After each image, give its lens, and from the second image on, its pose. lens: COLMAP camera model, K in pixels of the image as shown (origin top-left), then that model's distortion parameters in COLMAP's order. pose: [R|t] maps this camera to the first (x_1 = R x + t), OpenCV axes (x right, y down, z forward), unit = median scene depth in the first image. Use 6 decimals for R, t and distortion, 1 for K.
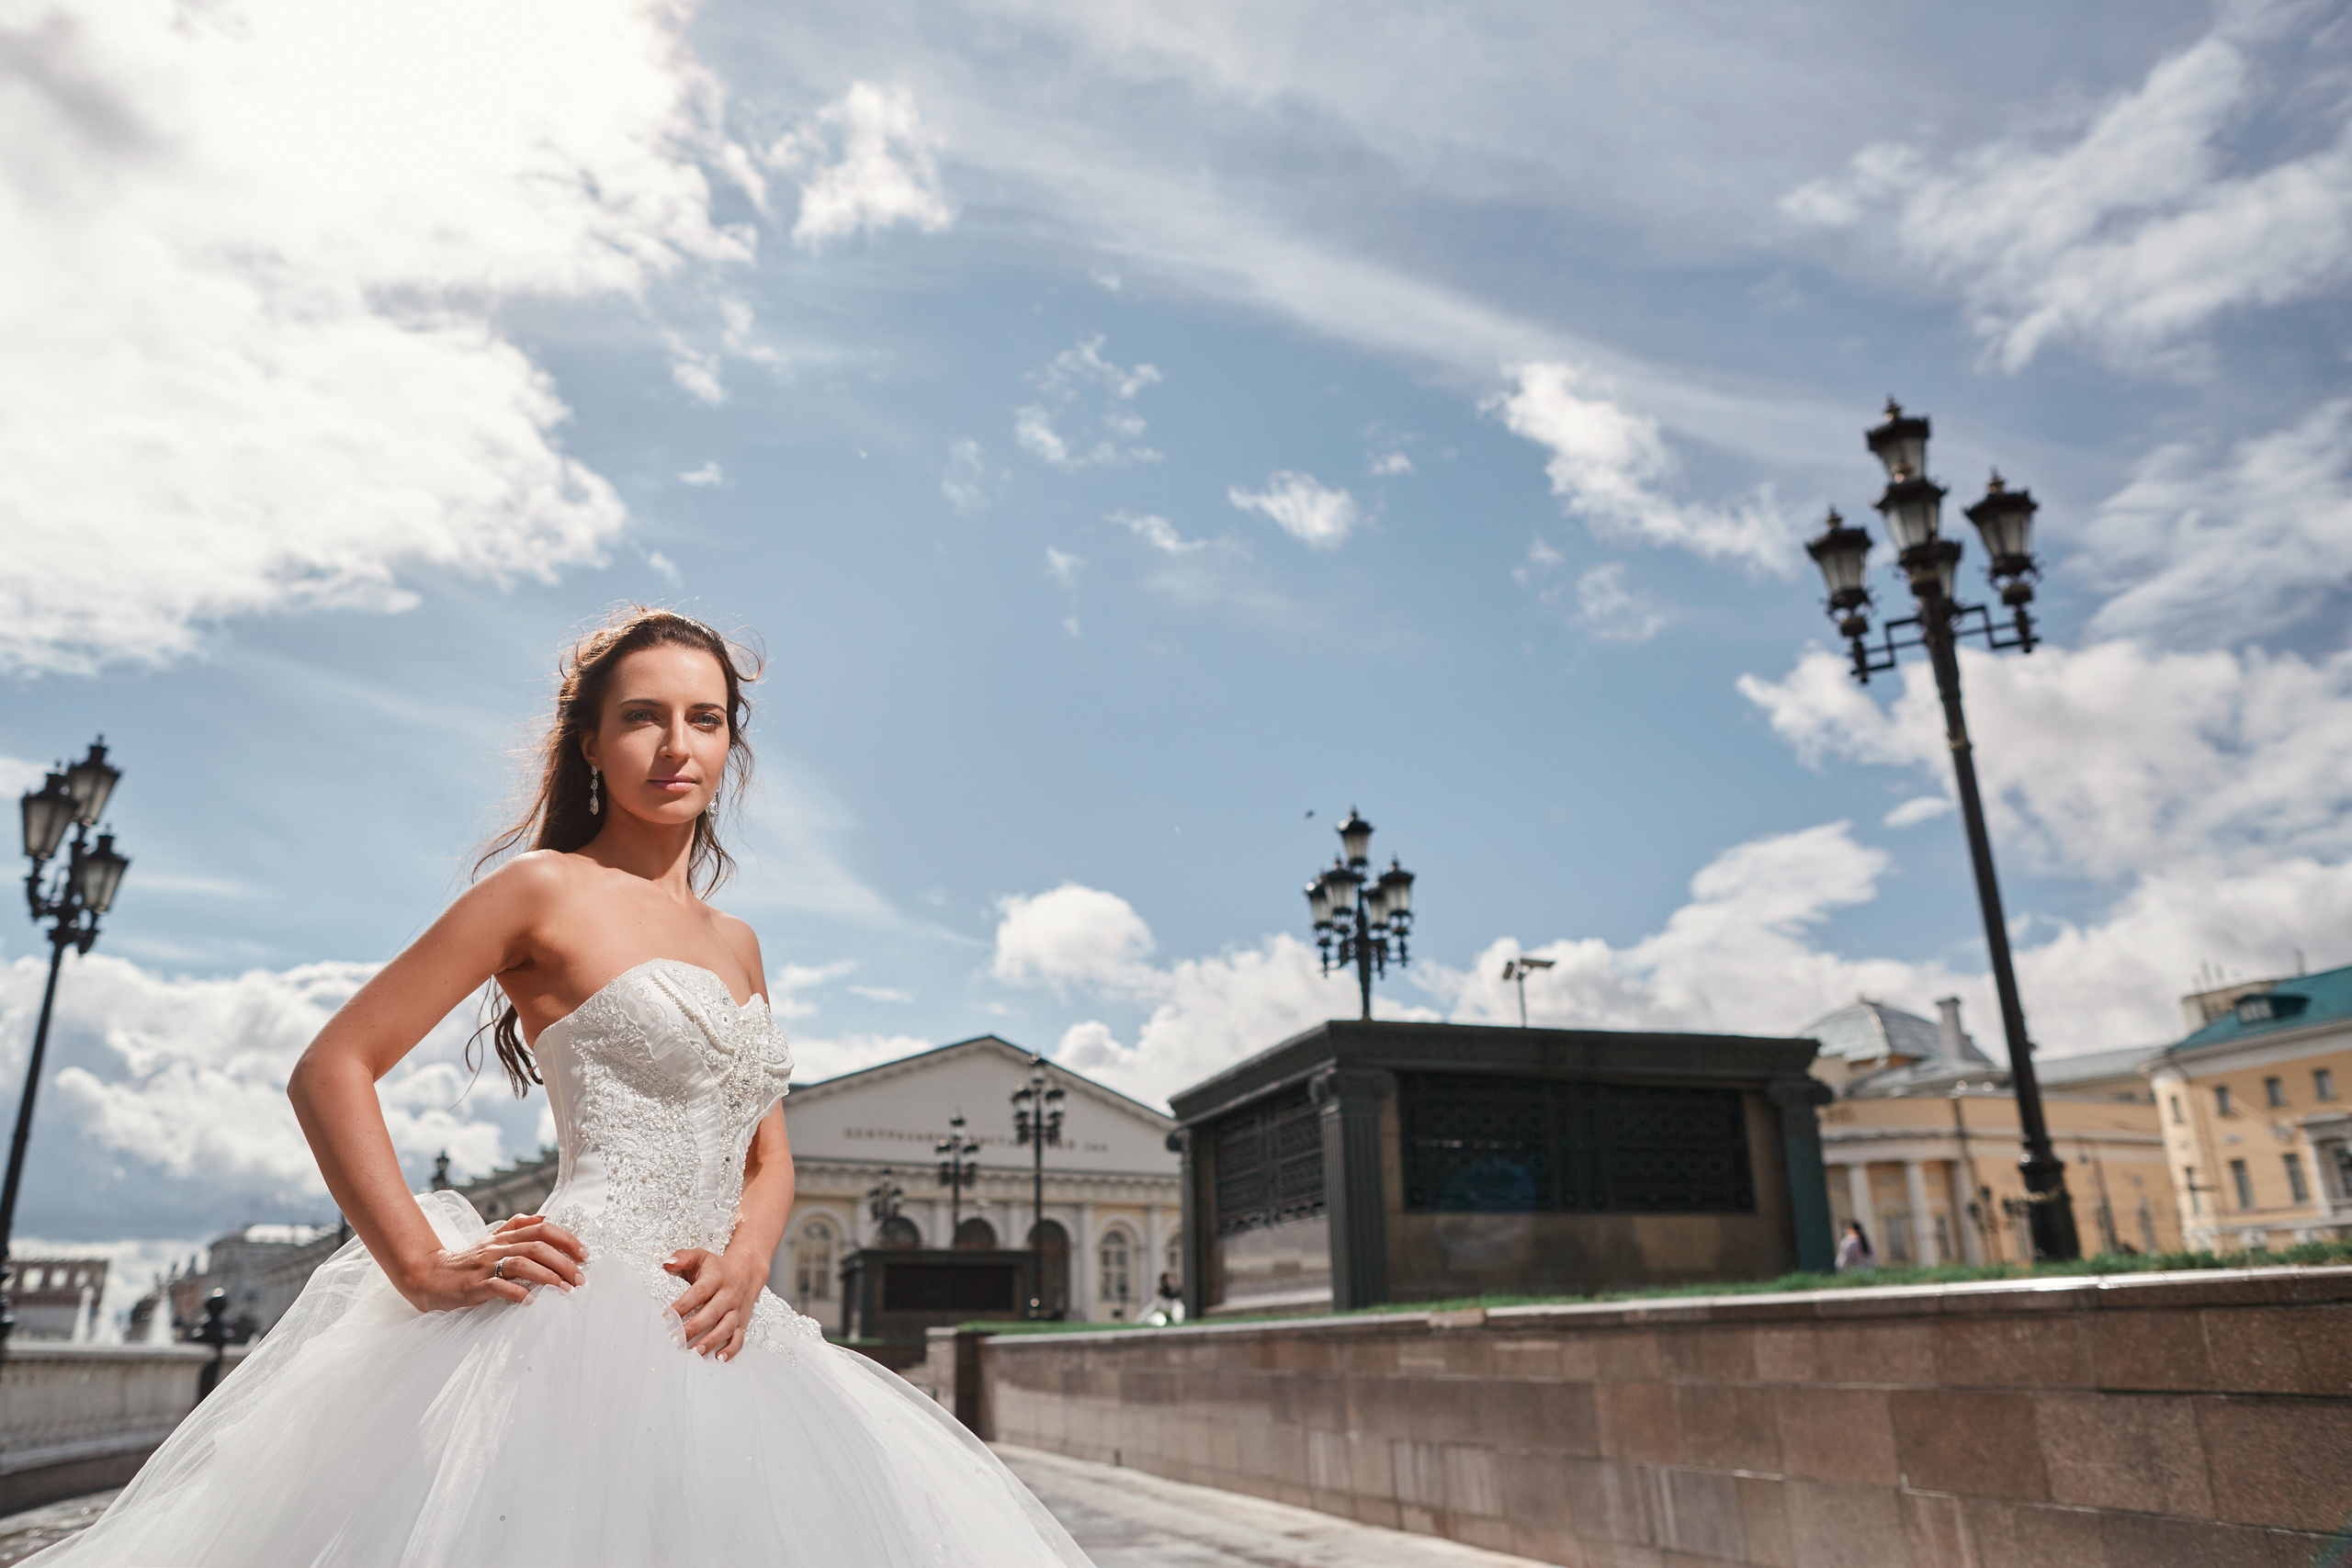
lens RADIAL K [[1533.2, 0, 1114.8], [0, 1533.2, 827.4], [0, 0, 1]] dist [-0.040237, 0.032217]
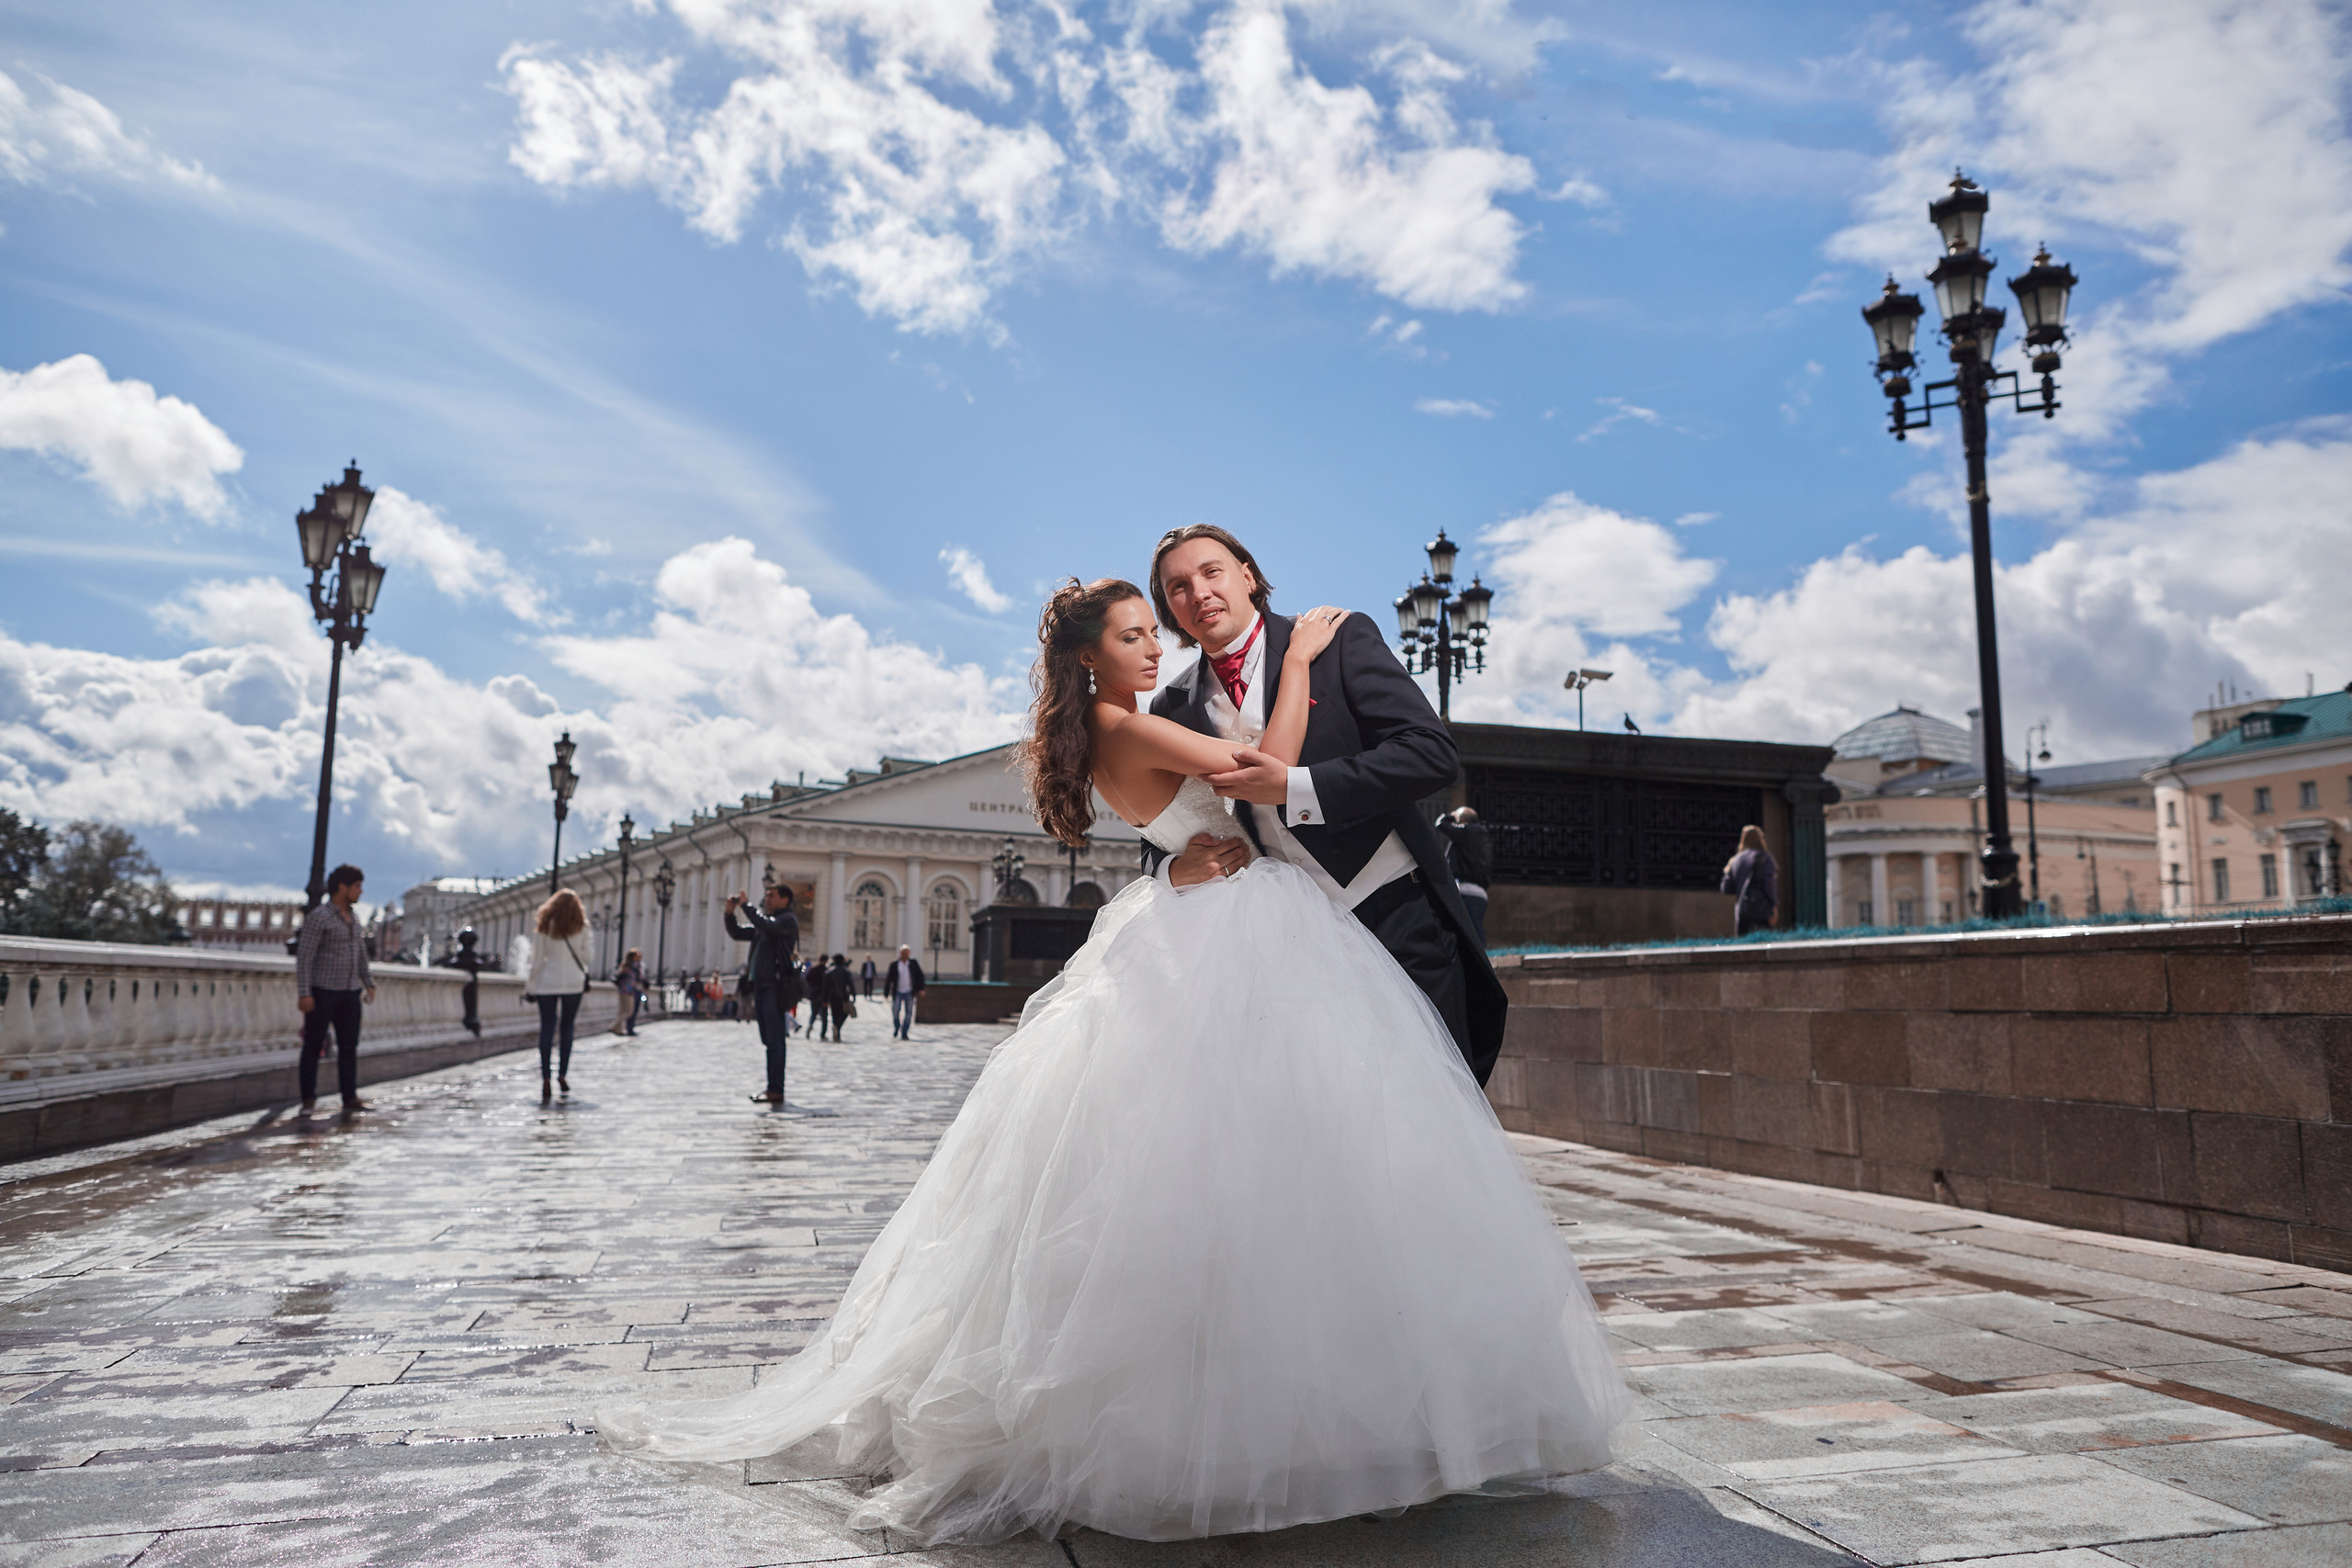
lens RADIAL K [[1533.2, 0, 1114.8], [0, 1533.2, 827.4], [0, 0, 1]] dist [-0.040237, 0.032217]
pose [[0.998562, 0.021398, -0.049148, -0.025430], [-0.010719, 0.978063, 0.208035, -0.034167], [0.052522, -0.207209, 0.976886, -0.163198]]
